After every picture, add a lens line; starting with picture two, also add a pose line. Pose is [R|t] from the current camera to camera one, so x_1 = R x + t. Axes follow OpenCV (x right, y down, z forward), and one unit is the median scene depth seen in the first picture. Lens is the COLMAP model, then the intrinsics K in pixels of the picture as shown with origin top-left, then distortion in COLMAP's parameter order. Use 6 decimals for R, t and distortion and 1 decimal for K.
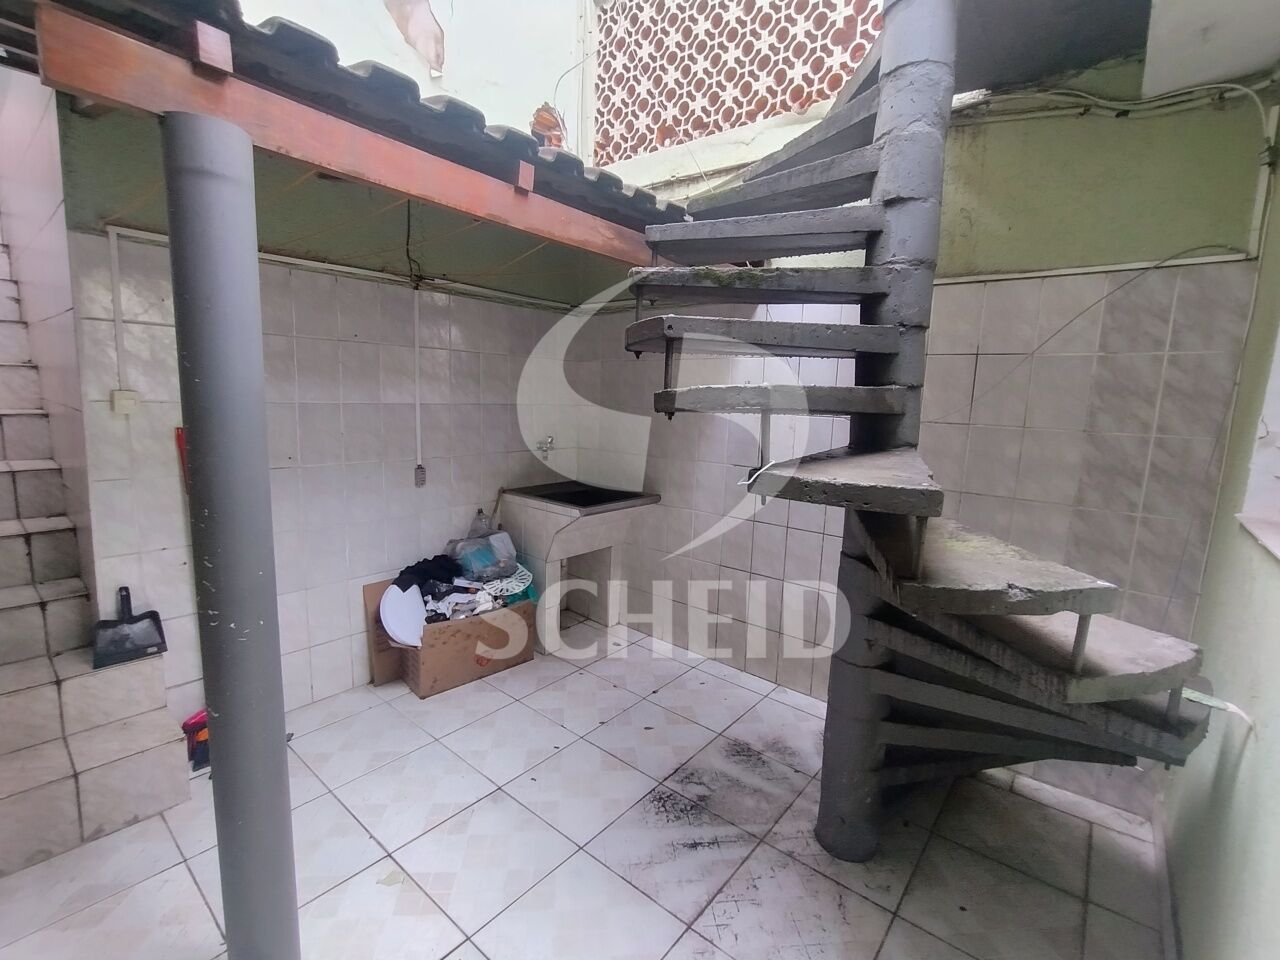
lens RADIAL K [[583.3, 0, 639.8], [0, 583.3, 484.5], [0, 0, 1]] dist [-0.004017, 0.000542]
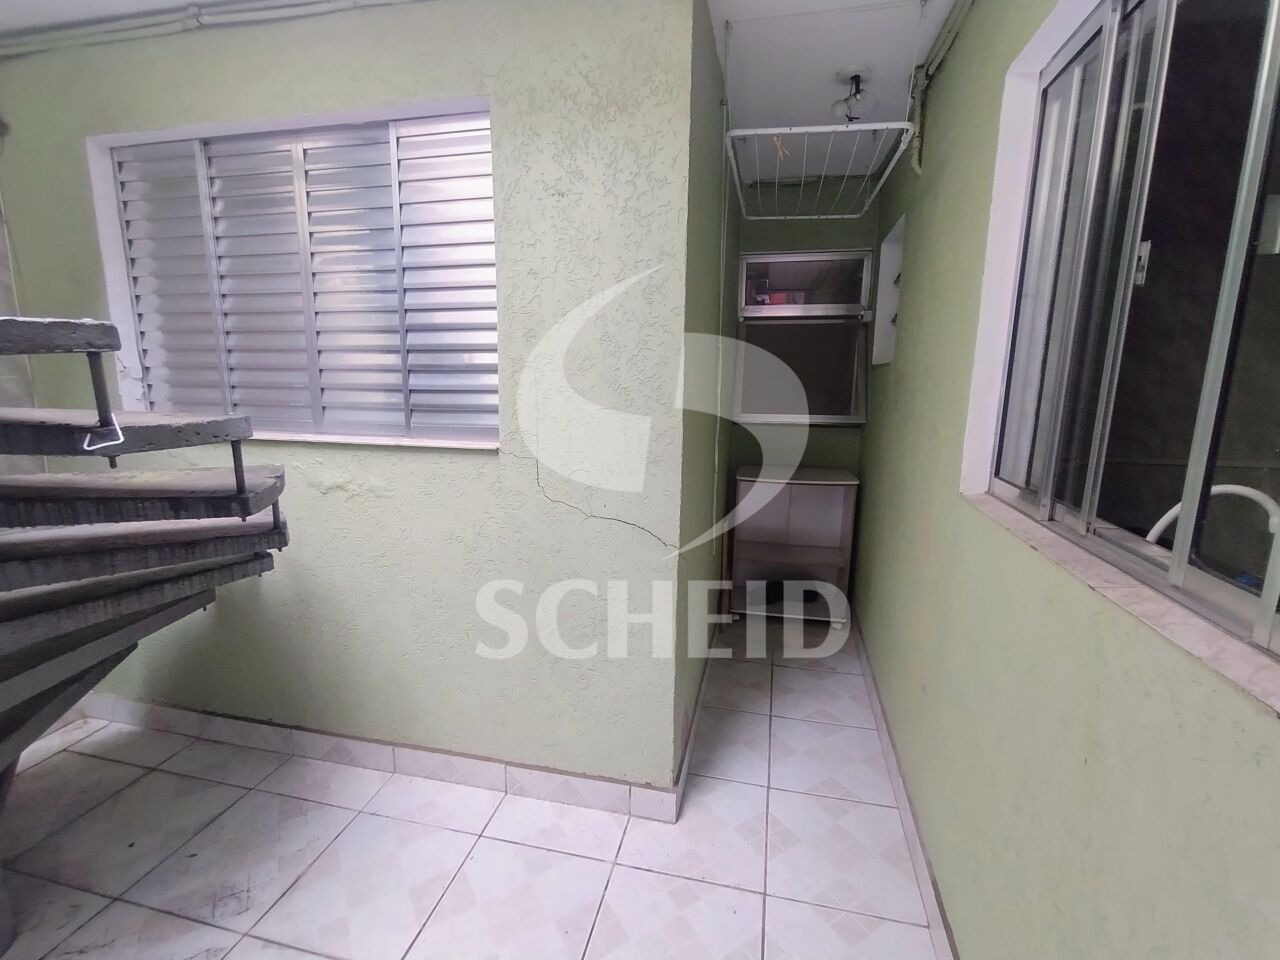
lens RADIAL K [[583.3, 0, 638.5], [0, 583.3, 478.1], [0, 0, 1]] dist [-0.004017, 0.000542]
pose [[-0.437922, -0.198115, 0.876912, -0.516804], [0.111762, 0.955853, 0.271763, -0.056710], [-0.892039, 0.217016, -0.396447, 0.399802]]
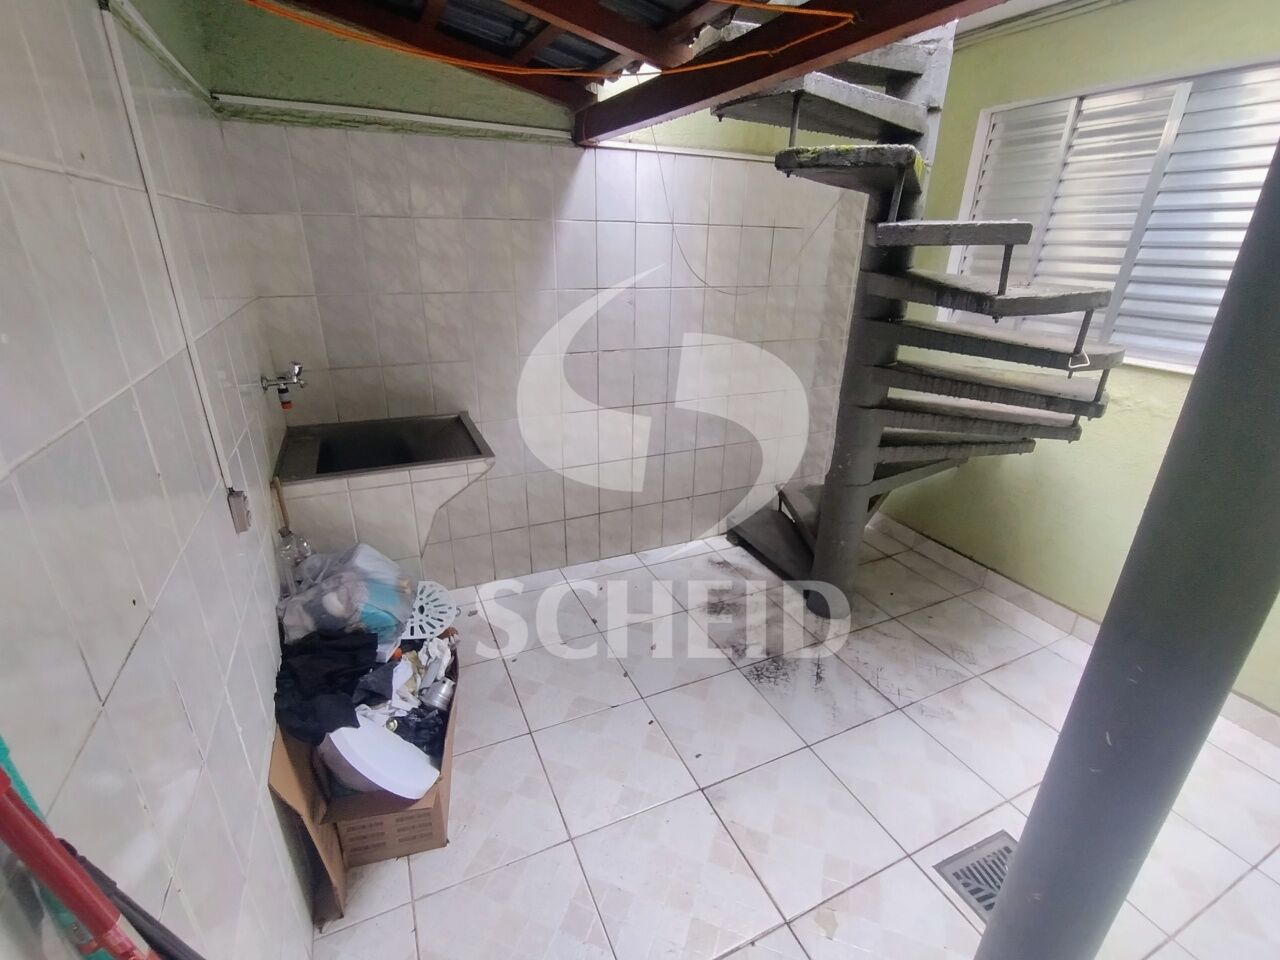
lens RADIAL K [[583.3, 0, 639.1], [0, 583.3, 481.5], [0, 0, 1]] dist [-0.004017, 0.000542]
pose [[0.432307, -0.366211, 0.824015, -0.875918], [0.136285, 0.929857, 0.341749, -0.209381], [-0.891368, -0.035440, 0.451893, 0.771949]]
